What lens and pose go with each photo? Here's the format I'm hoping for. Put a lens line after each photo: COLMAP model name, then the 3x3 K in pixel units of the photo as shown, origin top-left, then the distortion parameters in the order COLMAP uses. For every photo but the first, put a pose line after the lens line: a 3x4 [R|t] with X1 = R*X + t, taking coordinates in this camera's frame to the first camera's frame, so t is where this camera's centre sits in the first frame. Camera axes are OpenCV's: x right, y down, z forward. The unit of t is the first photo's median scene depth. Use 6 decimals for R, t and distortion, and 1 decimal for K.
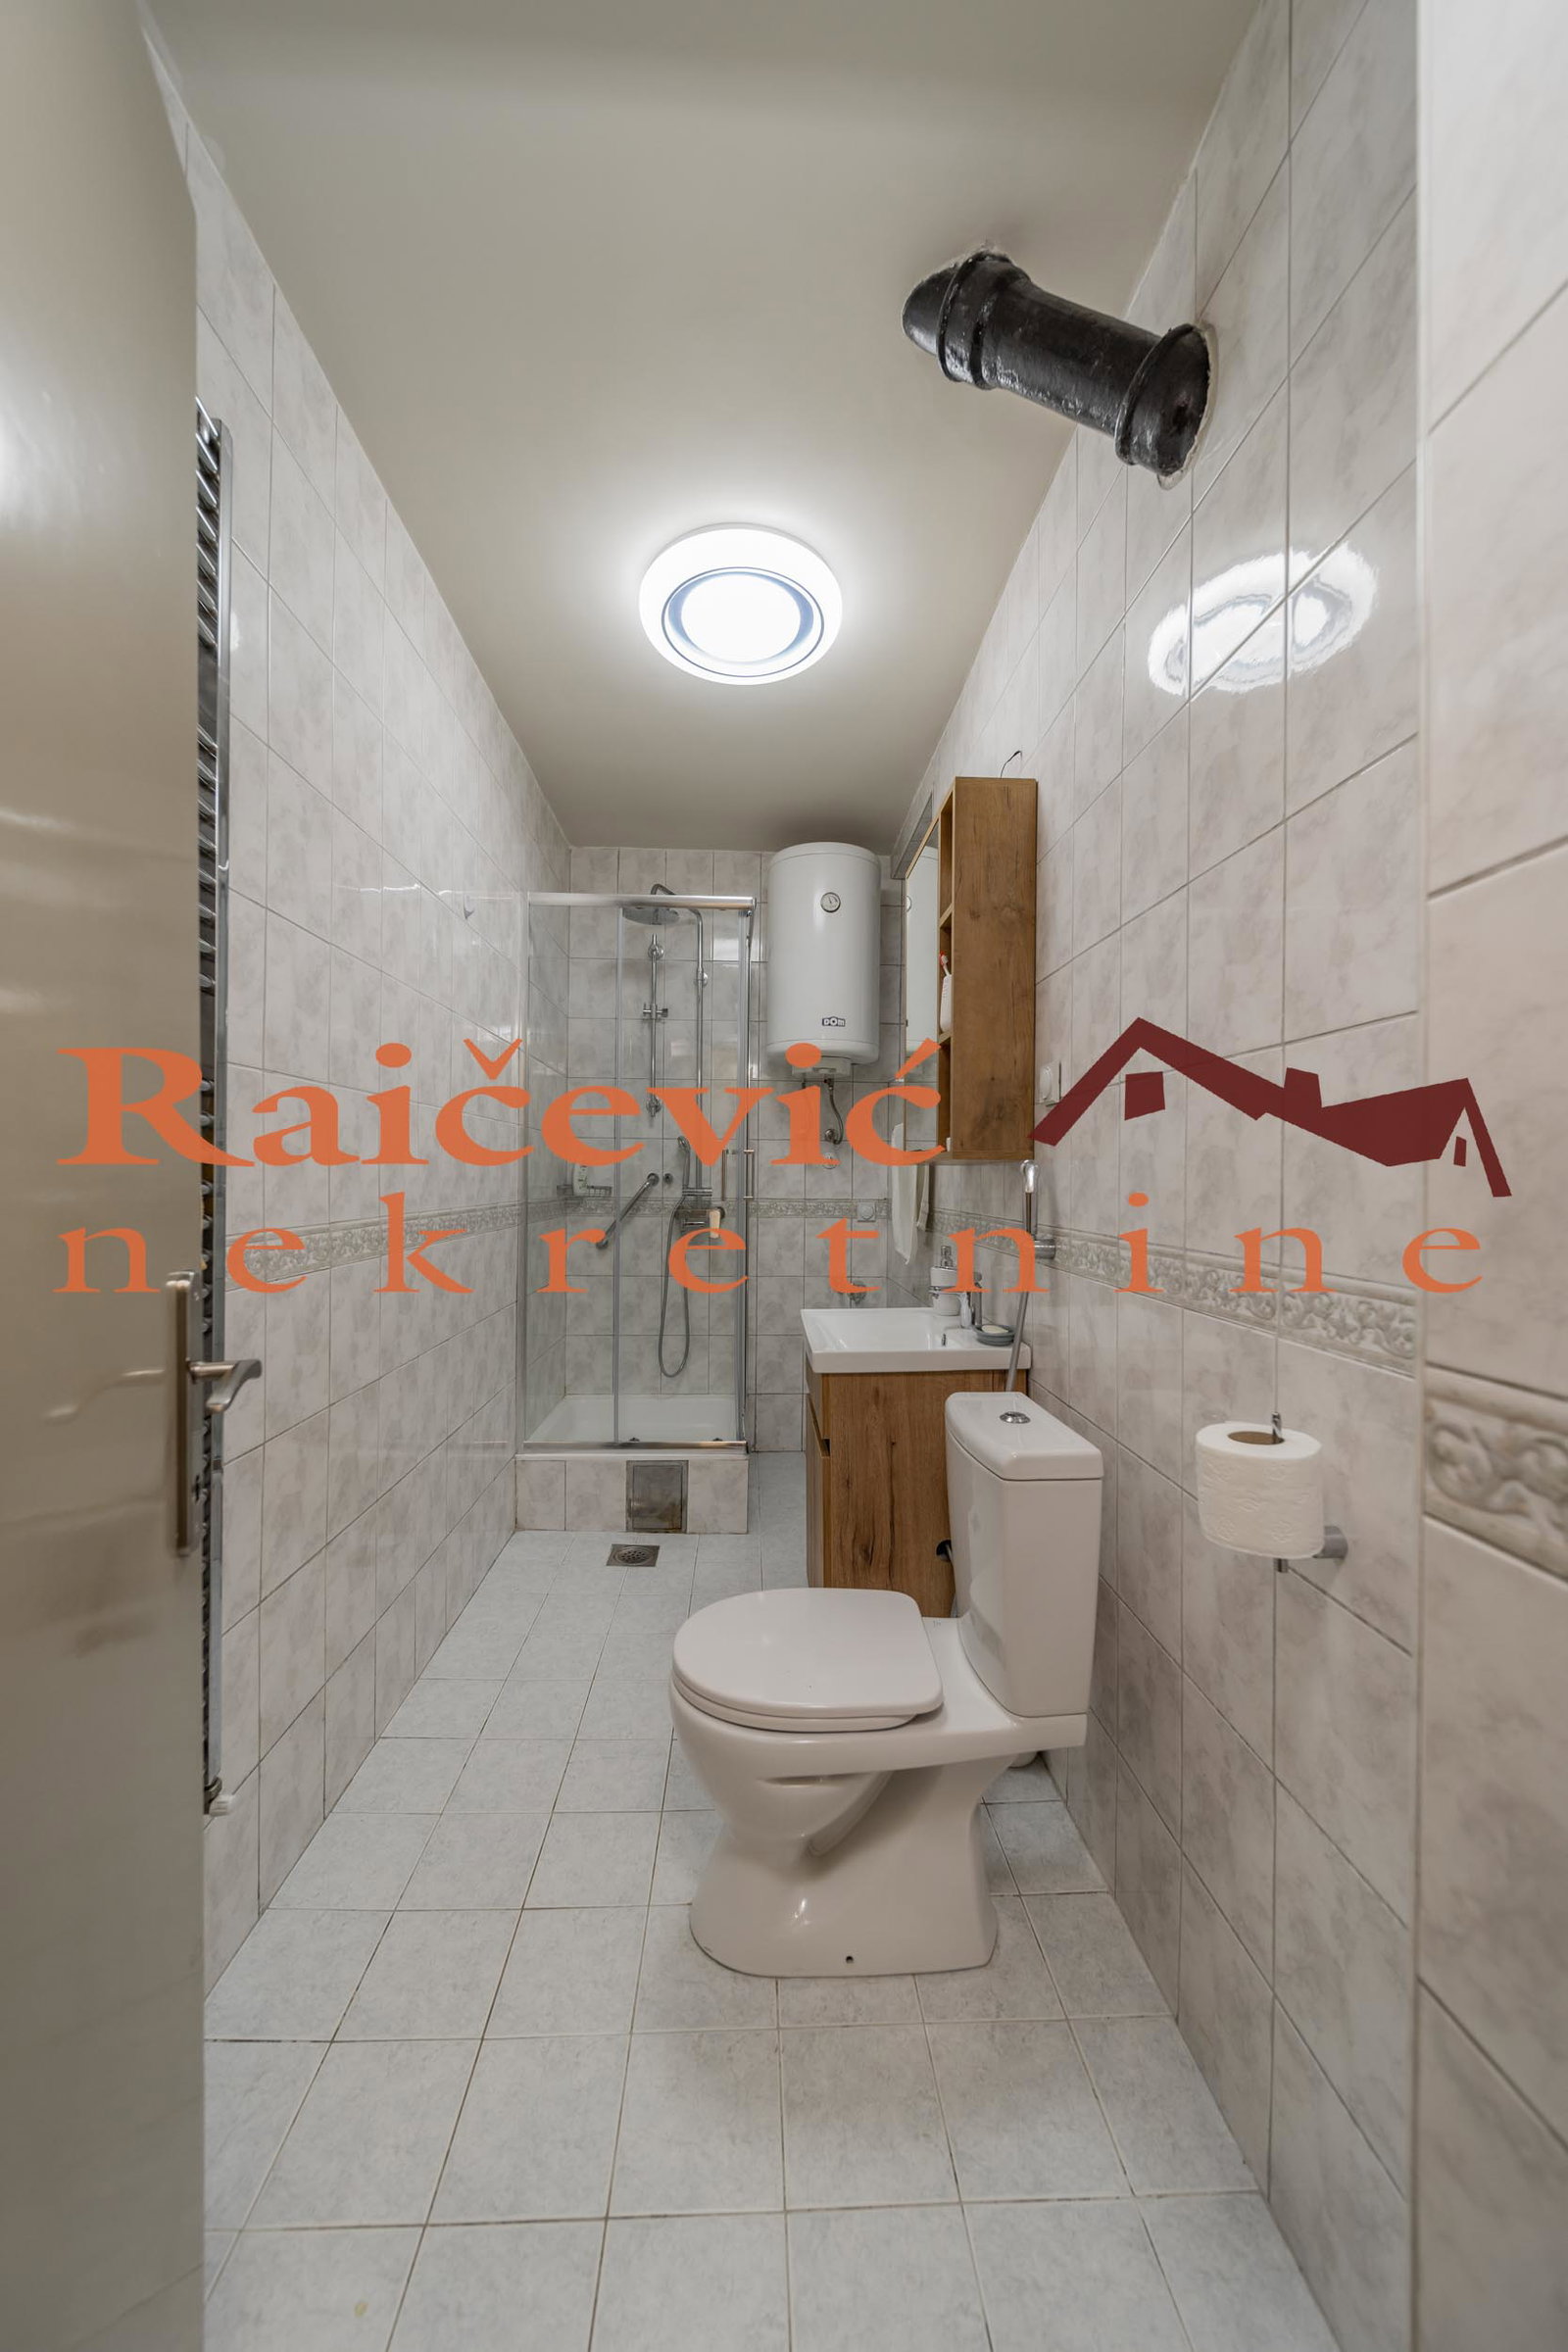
lens RADIAL K [[830.7, 0, 781.0], [0, 830.7, 1182.7], [0, 0, 1]] dist [-0.000703, -0.000142]
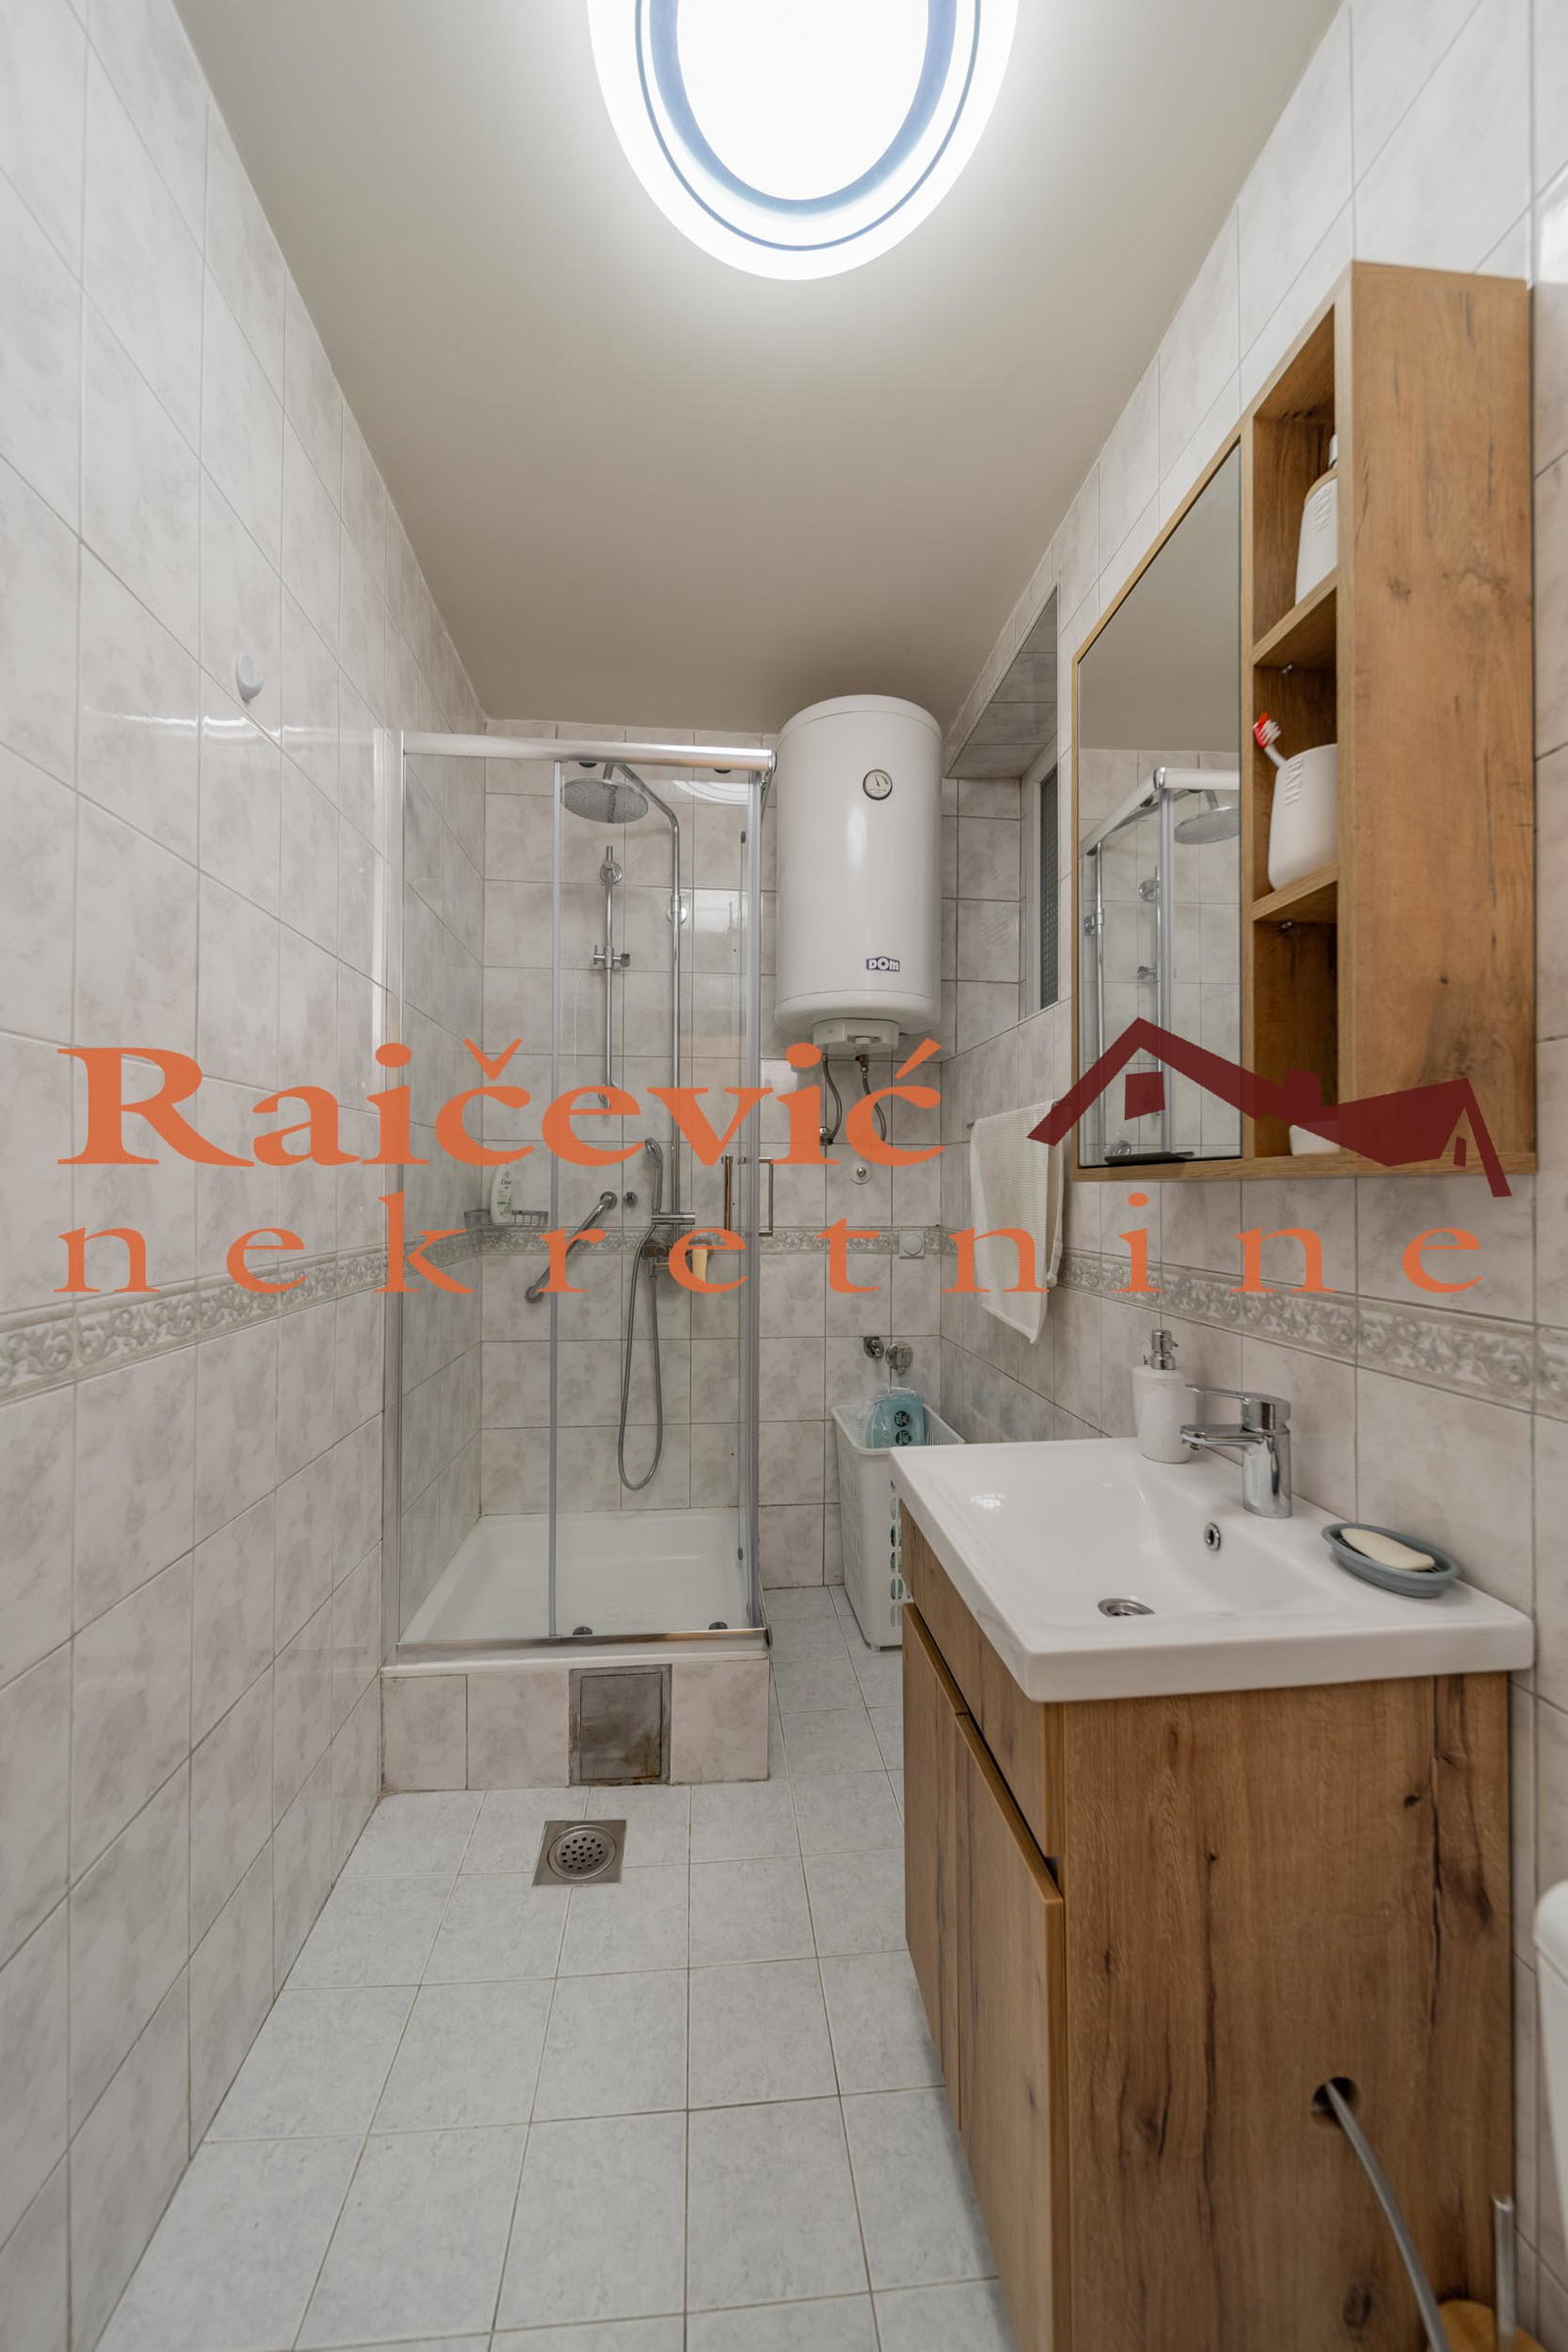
lens RADIAL K [[830.7, 0, 781.2], [0, 830.7, 1165.6], [0, 0, 1]] dist [-0.000703, -0.000142]
pose [[0.998123, -0.009087, 0.060561, -0.060029], [0.010906, 0.999497, -0.029773, -0.012957], [-0.060260, 0.030378, 0.997720, 0.345959]]
